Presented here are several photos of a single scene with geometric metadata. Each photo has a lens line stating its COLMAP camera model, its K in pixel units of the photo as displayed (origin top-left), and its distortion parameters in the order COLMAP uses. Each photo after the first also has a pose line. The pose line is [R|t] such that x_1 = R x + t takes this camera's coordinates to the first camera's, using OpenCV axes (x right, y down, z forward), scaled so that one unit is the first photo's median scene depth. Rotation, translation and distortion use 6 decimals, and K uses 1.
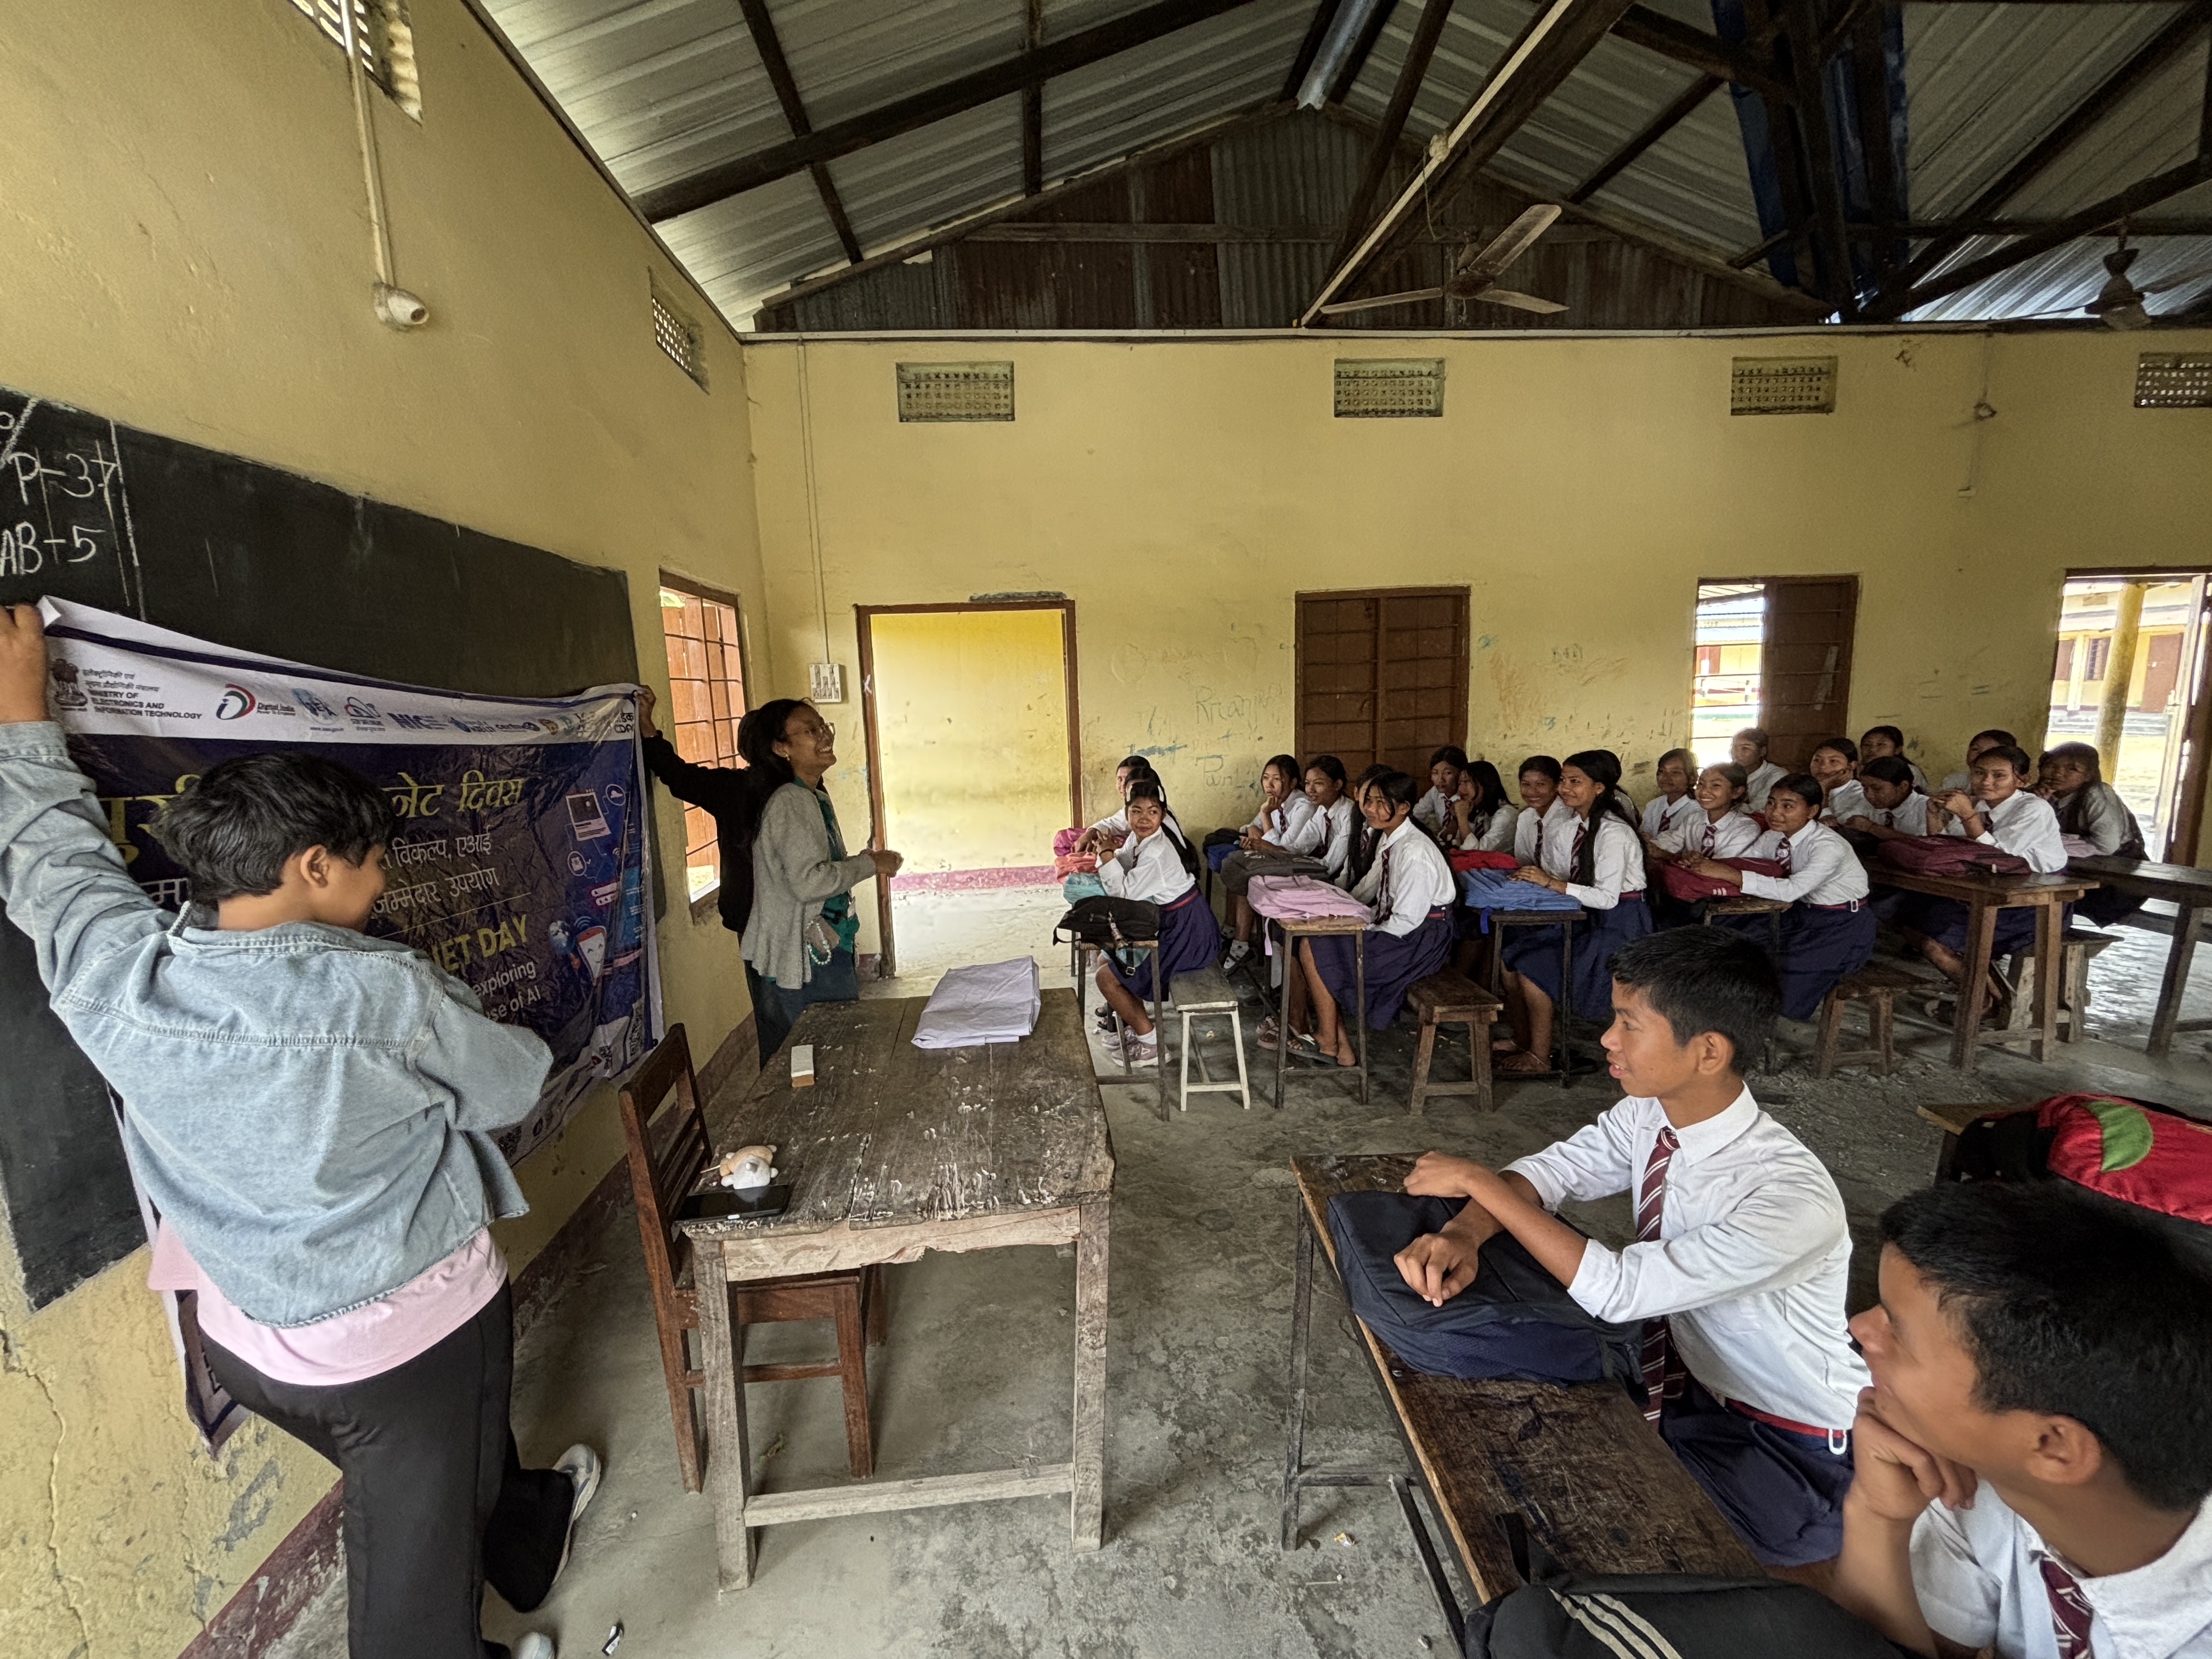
lens RADIAL K [[893.9, 0, 1125.9], [0, 893.9, 827.2], [0, 0, 1]] dist [0.001883, 0.000386]
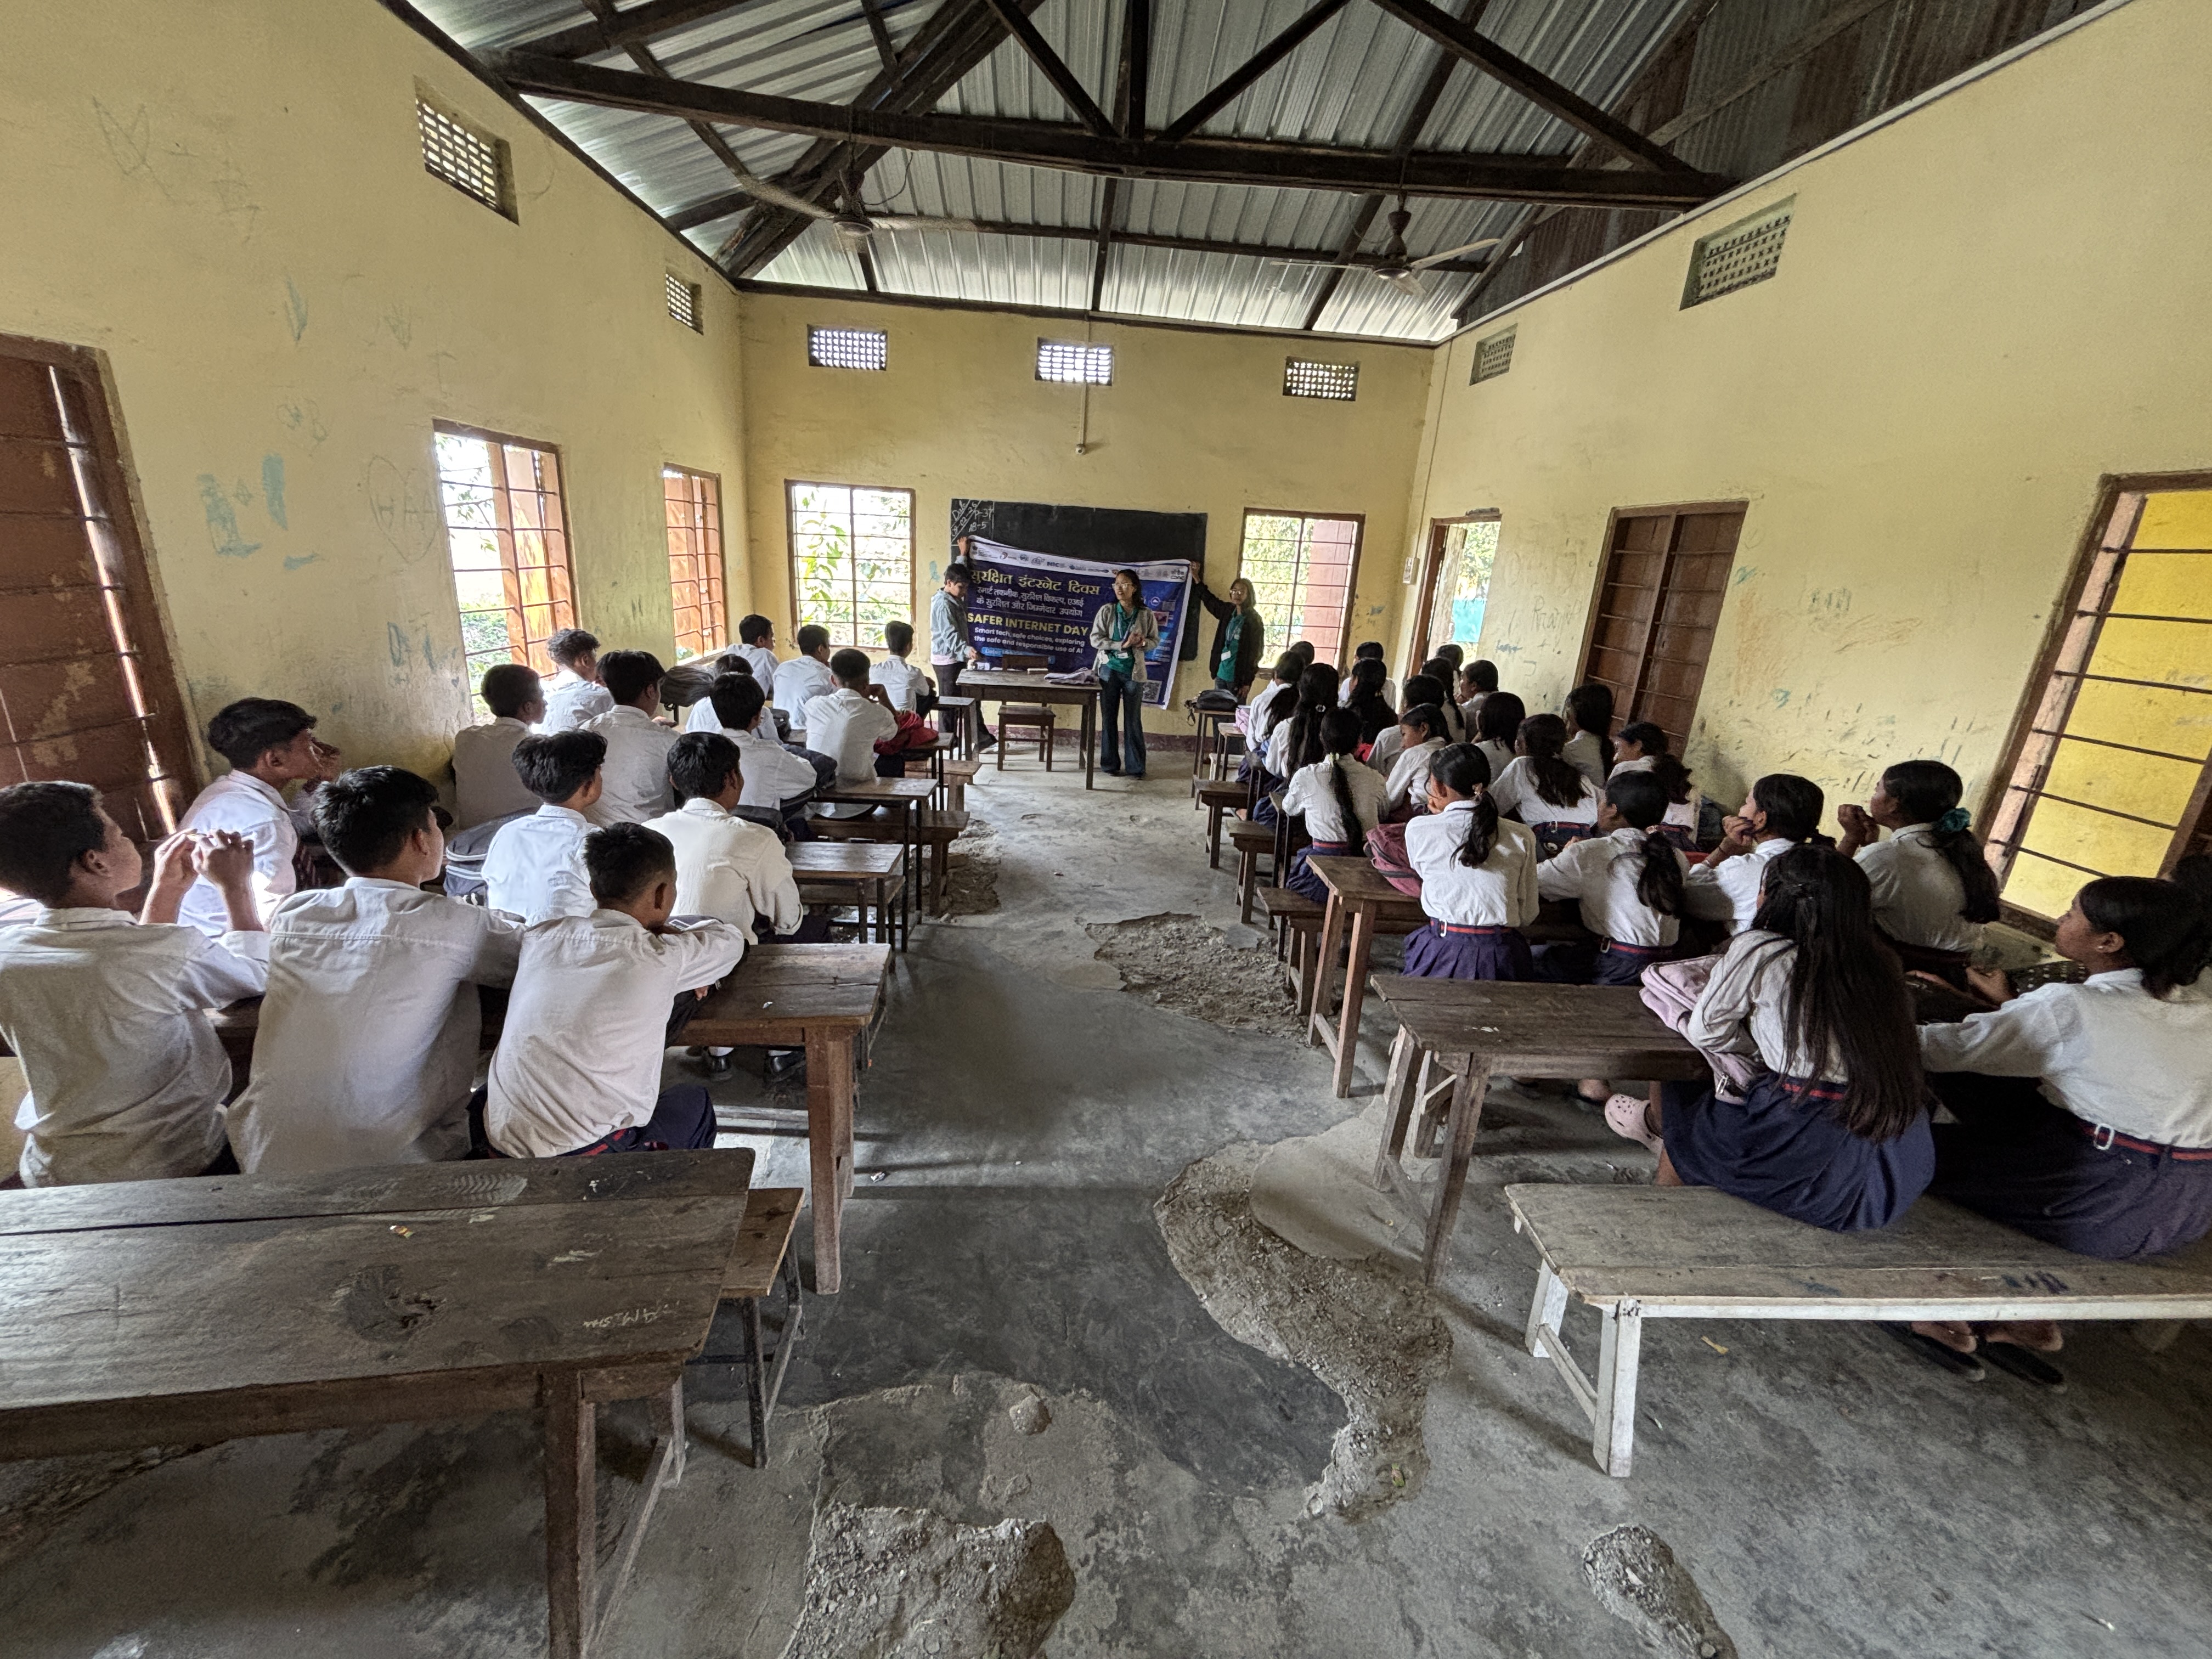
lens RADIAL K [[893.9, 0, 1122.0], [0, 893.9, 828.3], [0, 0, 1]] dist [0.001883, 0.000386]
pose [[-0.013731, 0.337857, -0.941097, 1.249194], [-0.203048, 0.920634, 0.333473, -0.161002], [0.979072, 0.195667, 0.055960, 0.494519]]
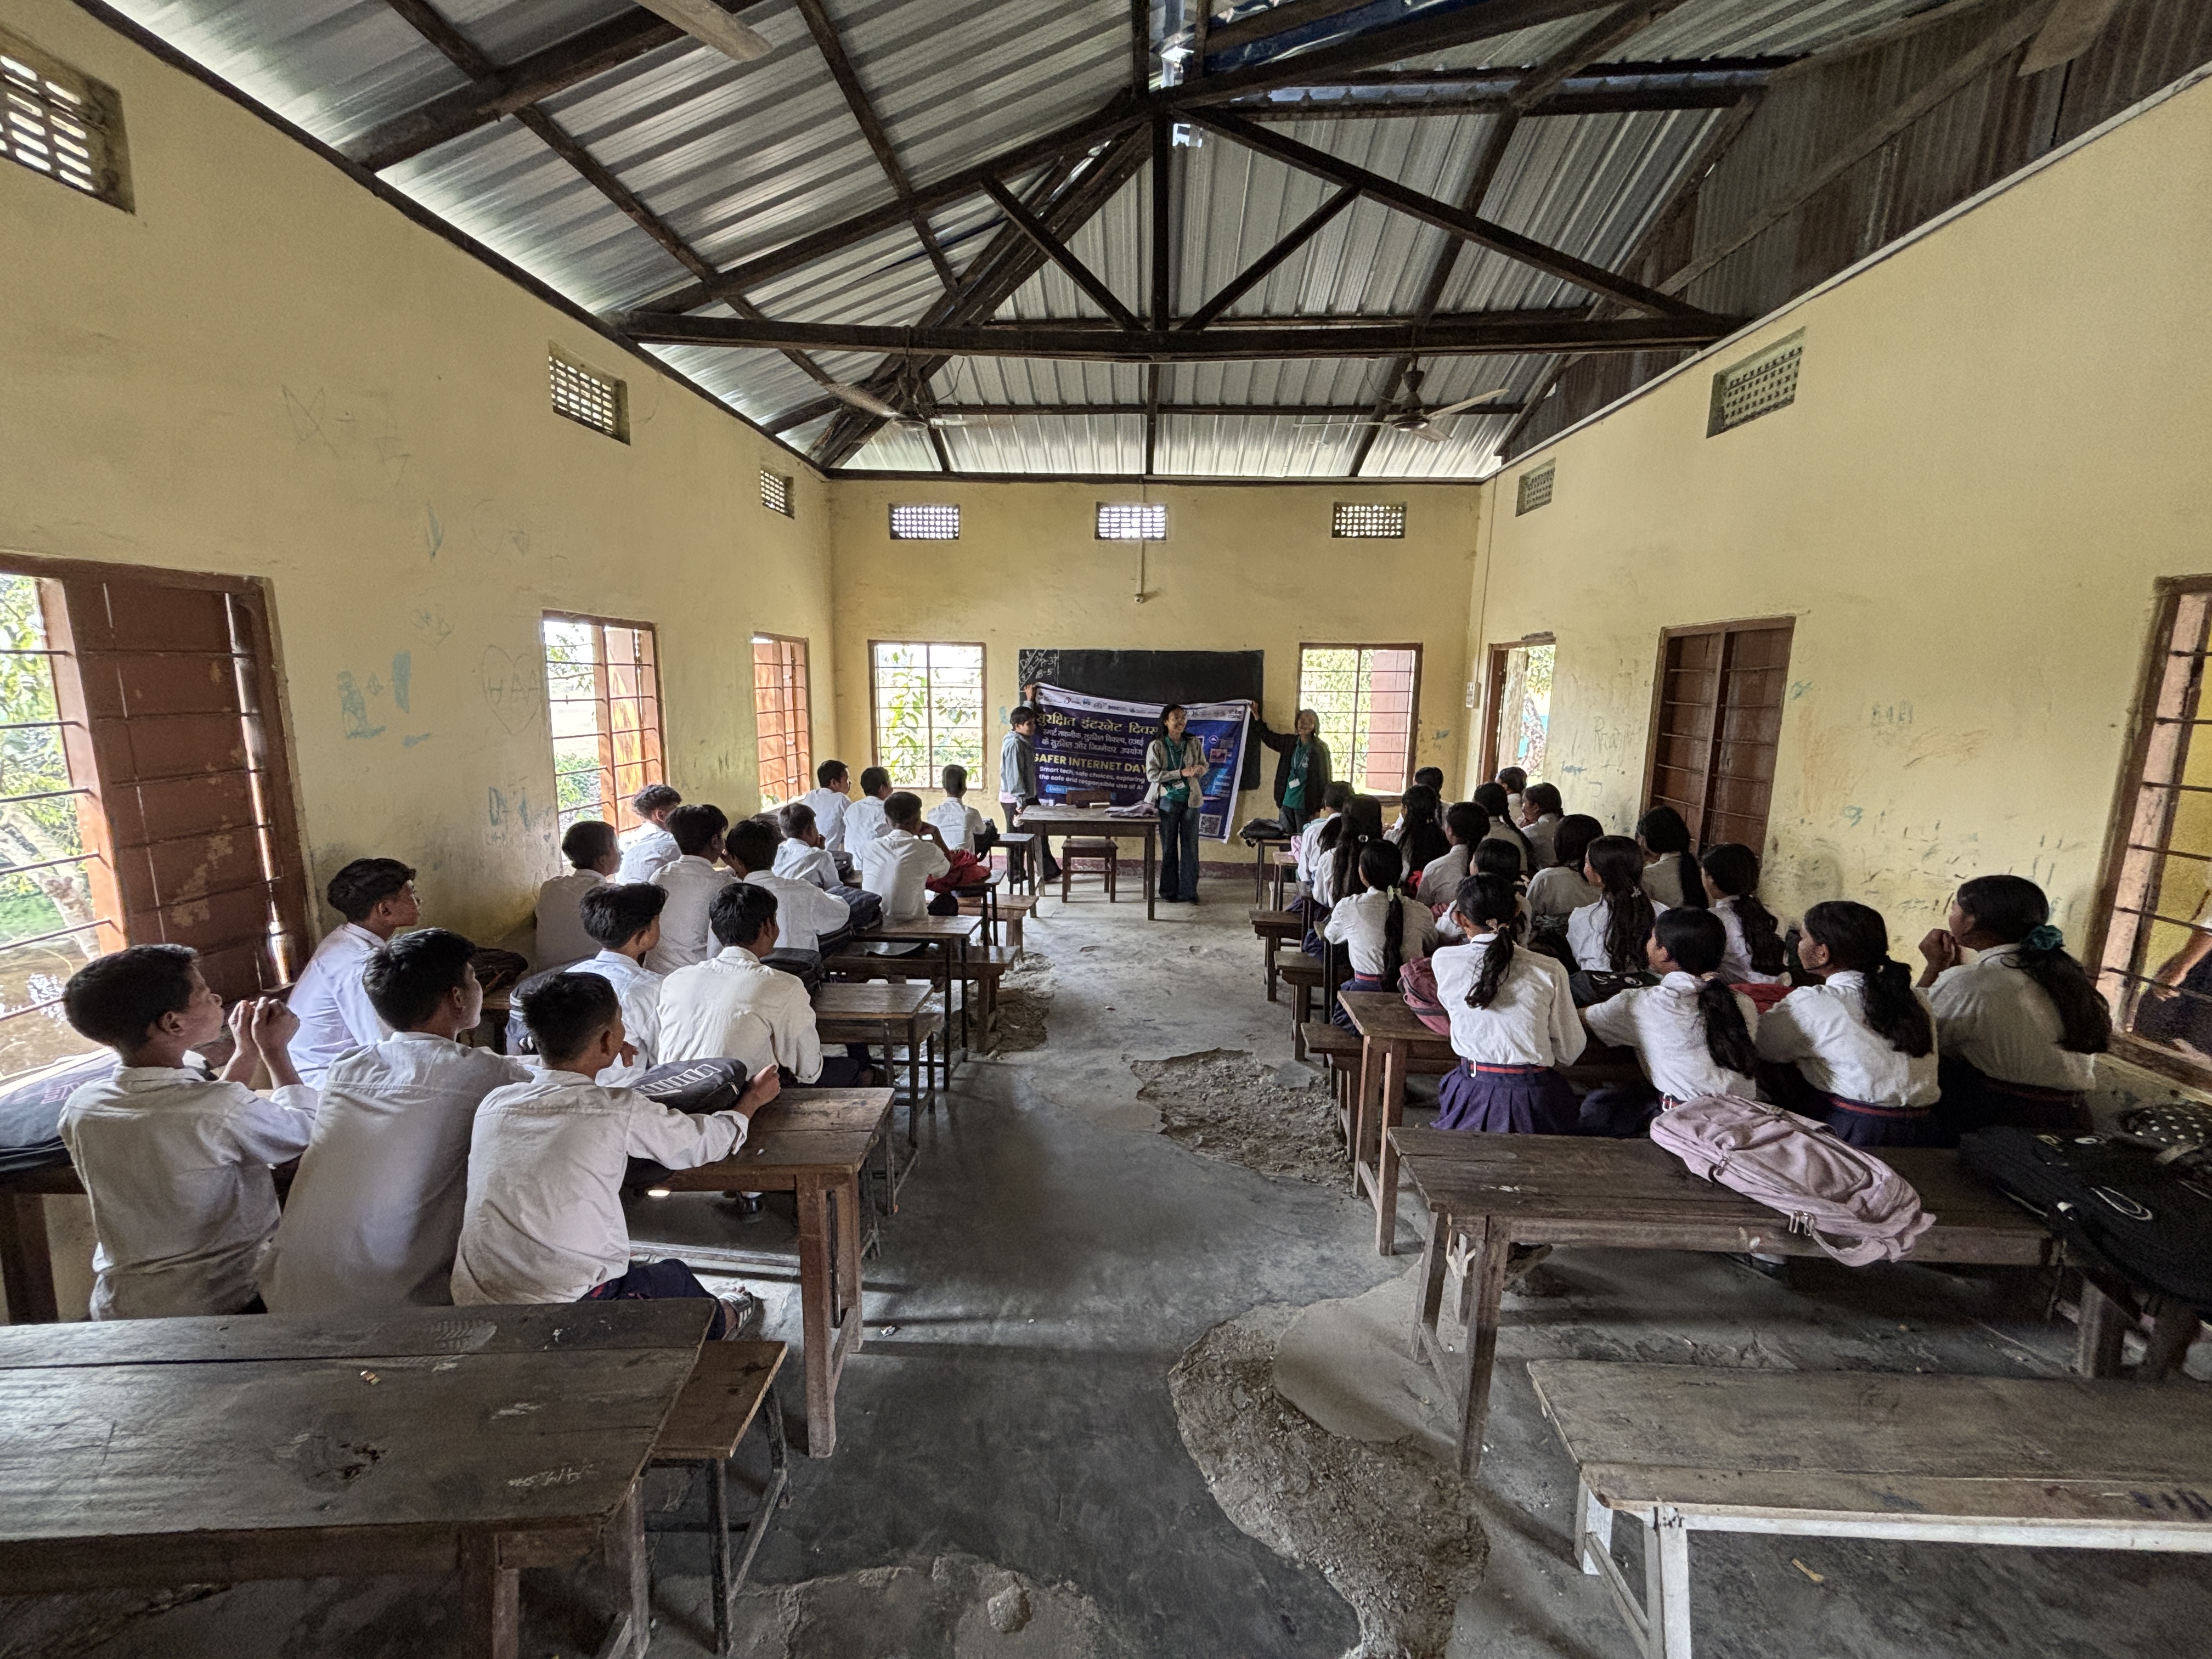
lens RADIAL K [[893.9, 0, 1112.9], [0, 893.9, 834.4], [0, 0, 1]] dist [0.001883, 0.000386]
pose [[-0.109997, 0.208515, -0.971814, 1.252313], [-0.153695, 0.962418, 0.223895, -0.175592], [0.981977, 0.173990, -0.073815, 0.531451]]
